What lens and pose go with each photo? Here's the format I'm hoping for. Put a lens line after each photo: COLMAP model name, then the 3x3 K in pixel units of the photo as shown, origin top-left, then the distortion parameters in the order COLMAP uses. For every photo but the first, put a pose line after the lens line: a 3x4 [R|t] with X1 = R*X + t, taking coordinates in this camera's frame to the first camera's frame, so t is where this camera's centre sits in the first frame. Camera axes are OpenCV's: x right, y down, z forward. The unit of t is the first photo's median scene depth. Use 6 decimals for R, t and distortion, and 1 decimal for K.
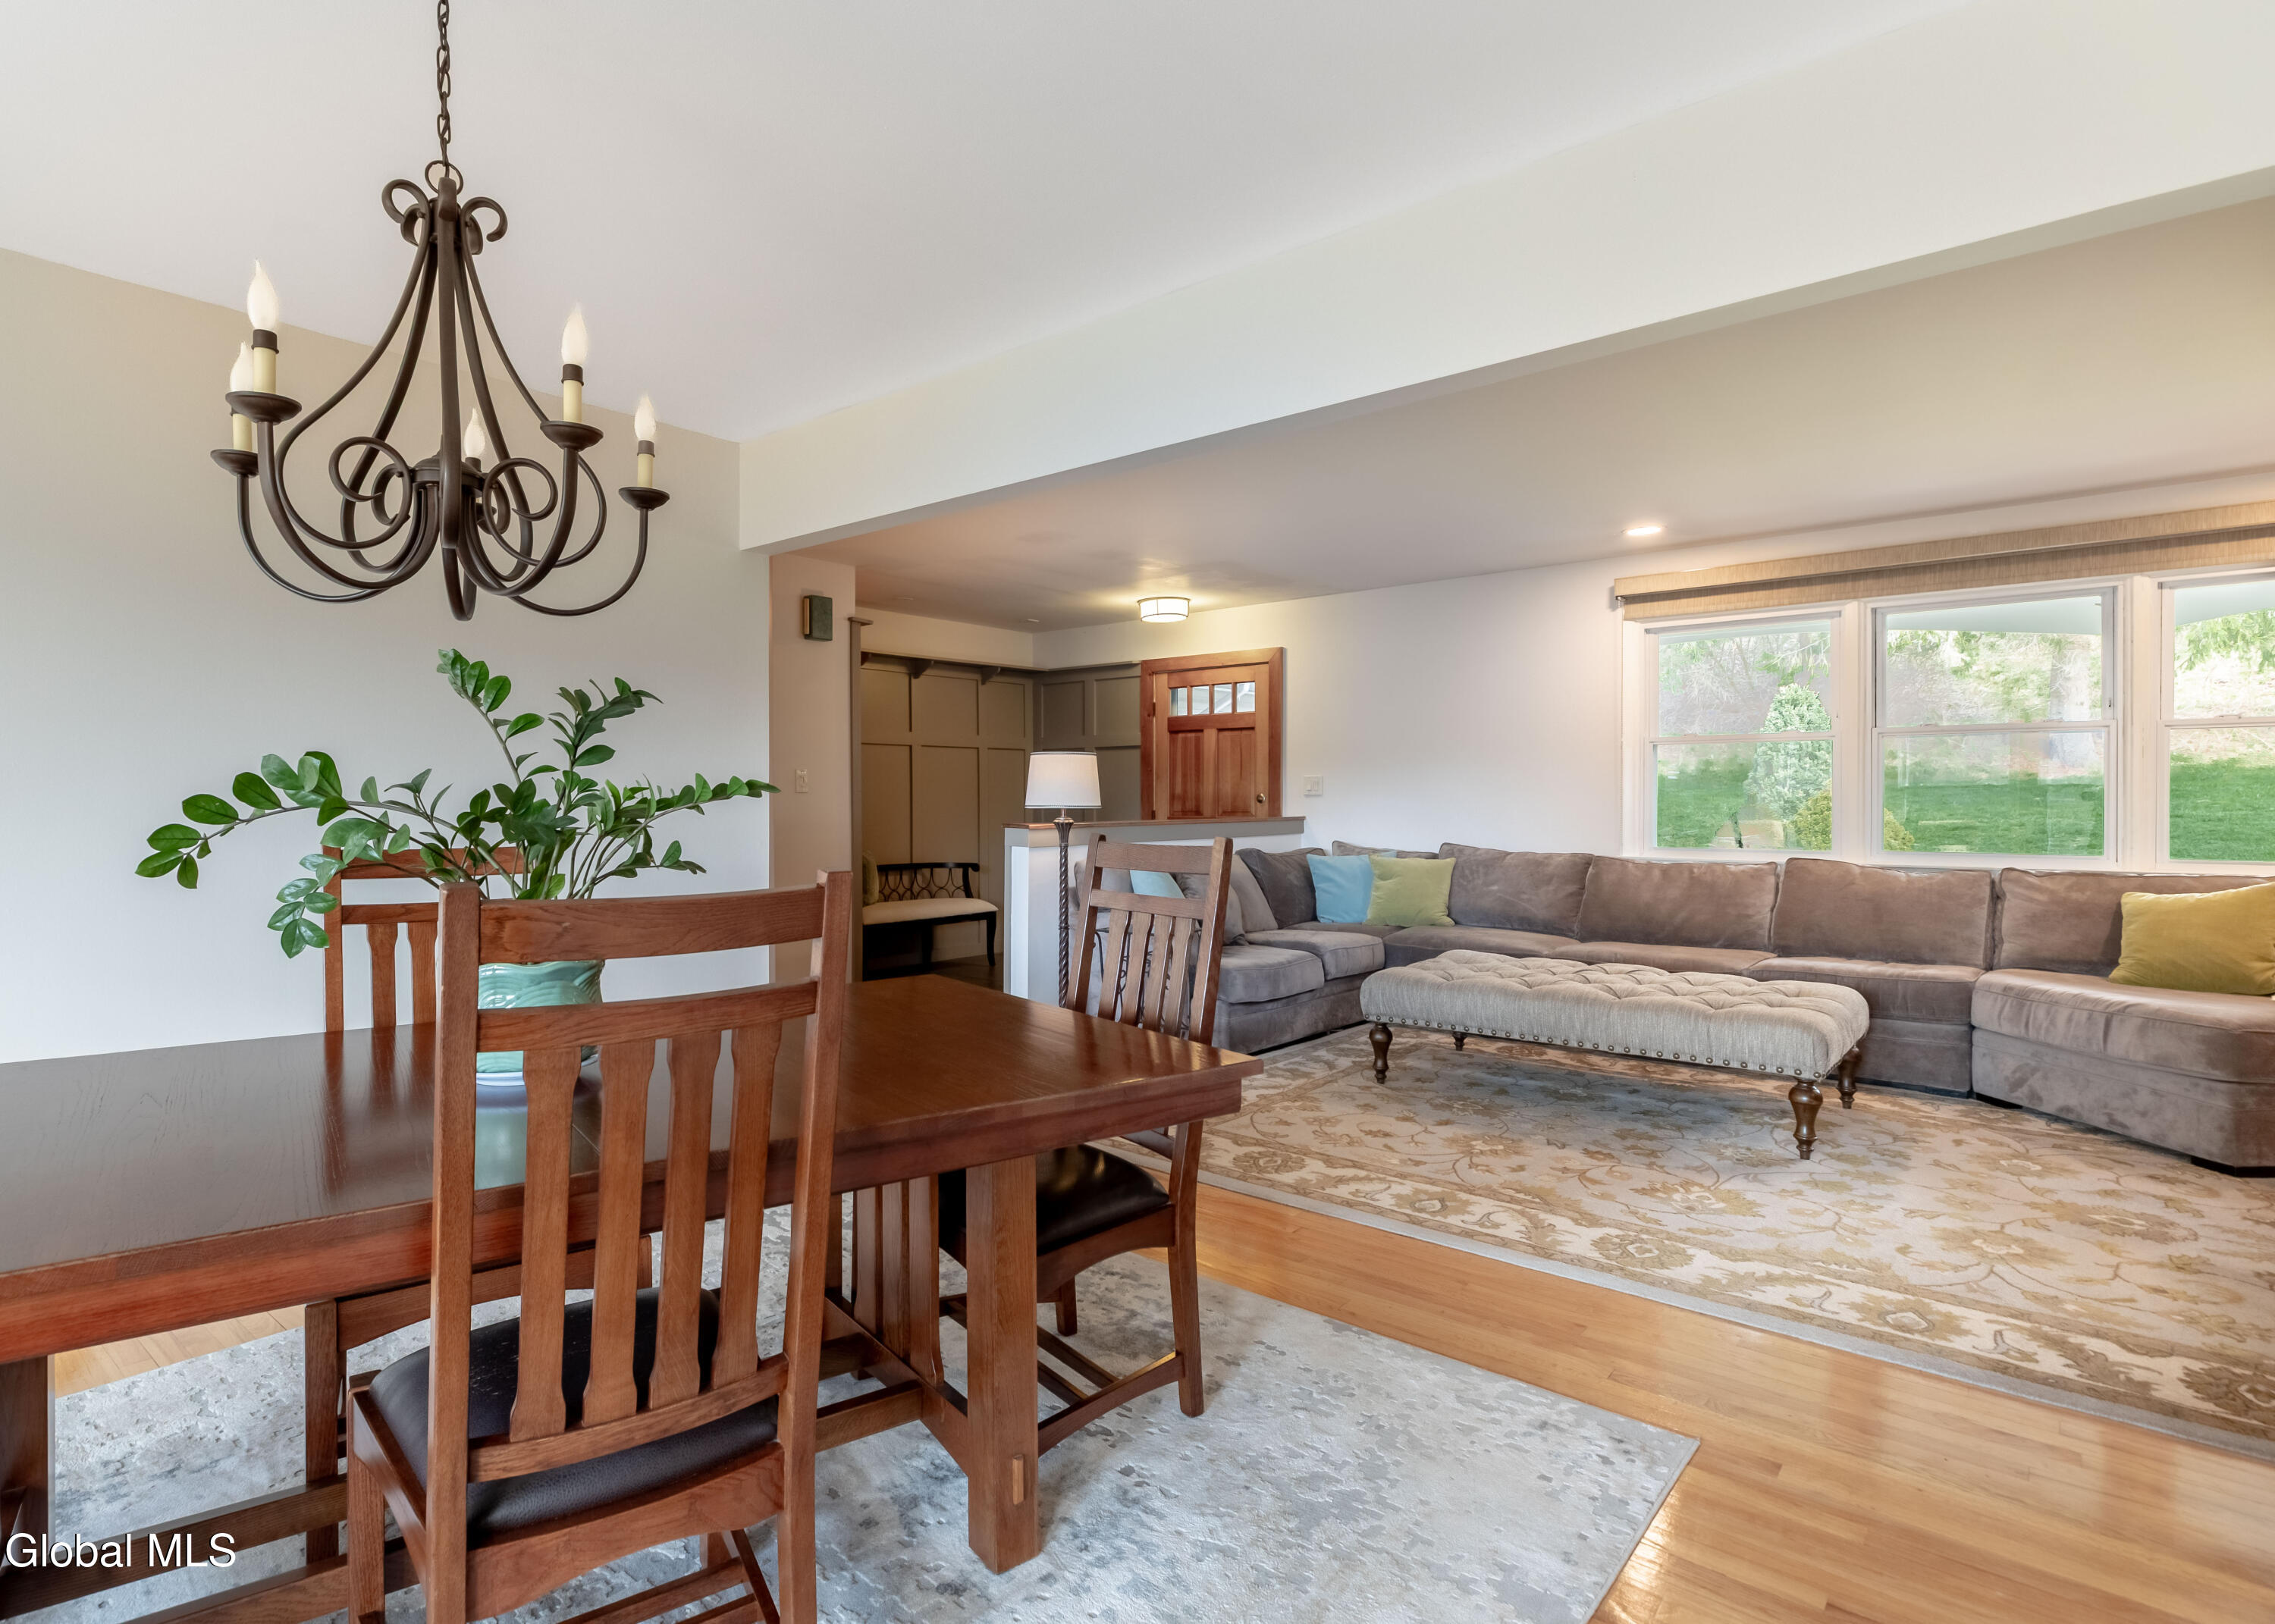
lens RADIAL K [[1168.6, 0, 1126.9], [0, 1168.6, 806.9], [0, 0, 1]] dist [0.001957, -0.000234]
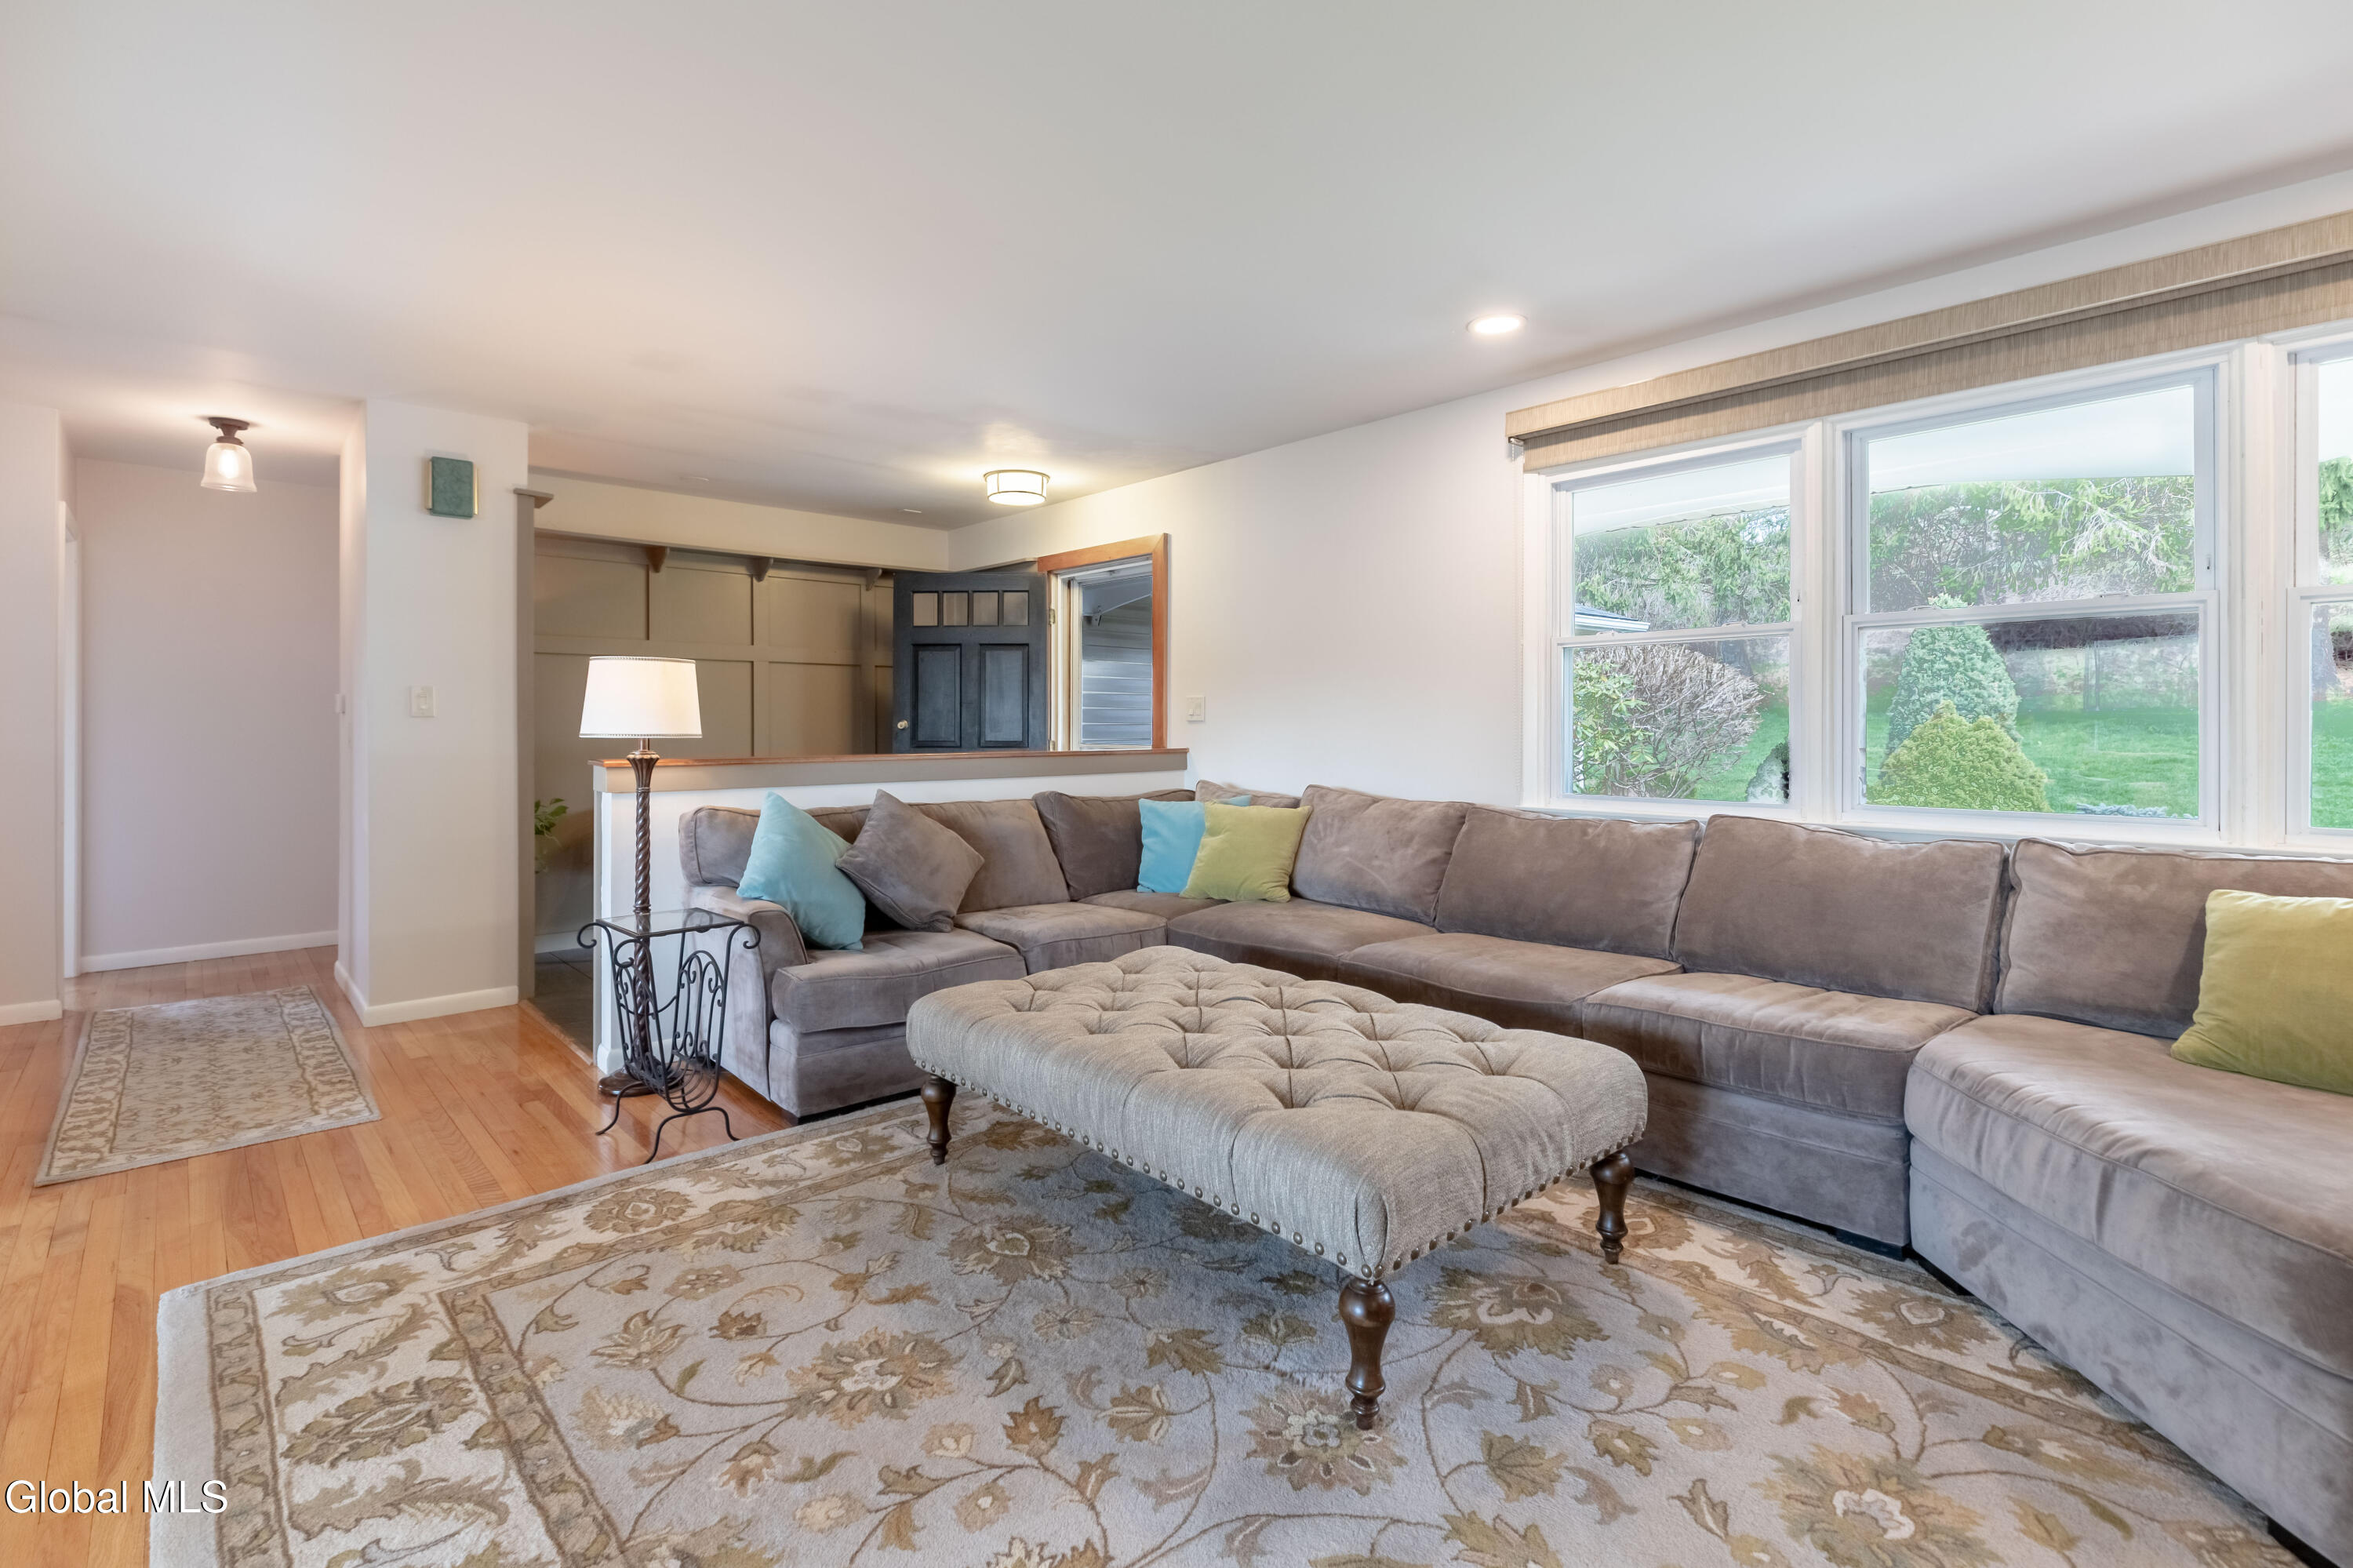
lens RADIAL K [[1113.9, 0, 1282.1], [0, 1113.9, 729.6], [0, 0, 1]] dist [0.005920, -0.001129]
pose [[0.996879, 0.000114, -0.078942, 0.429078], [-0.000524, 0.999986, -0.005170, -0.000706], [0.078940, 0.005195, 0.996866, 0.409405]]
